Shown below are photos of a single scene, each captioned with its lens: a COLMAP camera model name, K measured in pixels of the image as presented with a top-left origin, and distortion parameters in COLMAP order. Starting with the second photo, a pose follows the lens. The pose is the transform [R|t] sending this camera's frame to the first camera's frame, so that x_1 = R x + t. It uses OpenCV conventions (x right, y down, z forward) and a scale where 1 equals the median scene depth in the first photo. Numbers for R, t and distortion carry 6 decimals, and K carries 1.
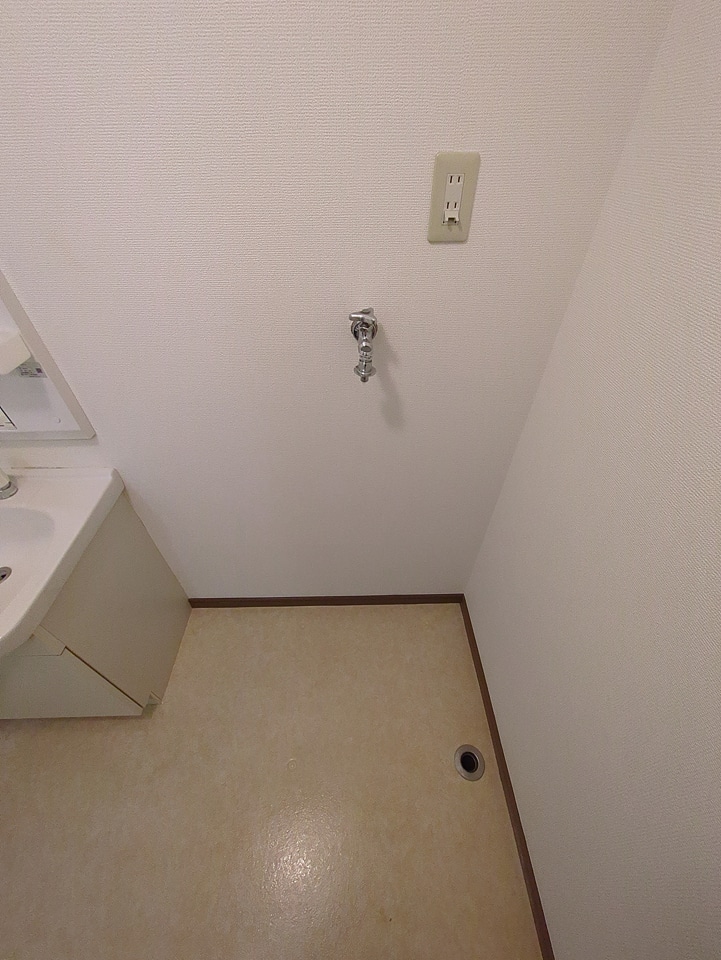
lens RADIAL K [[376.3, 0, 361.5], [0, 376.3, 482.8], [0, 0, 1]] dist [-0.000918, -0.000134]
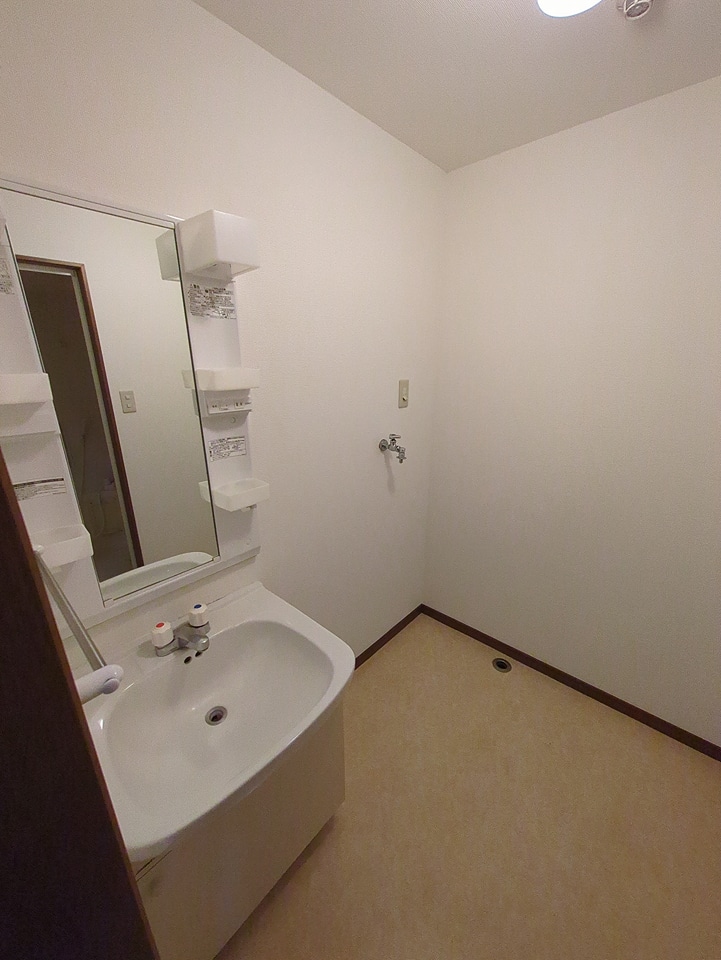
lens RADIAL K [[376.3, 0, 361.5], [0, 376.3, 482.8], [0, 0, 1]] dist [-0.000918, -0.000134]
pose [[0.686746, -0.232708, 0.688641, -1.821881], [0.498161, 0.840583, -0.212737, 0.189978], [-0.529354, 0.489150, 0.693193, -0.357083]]
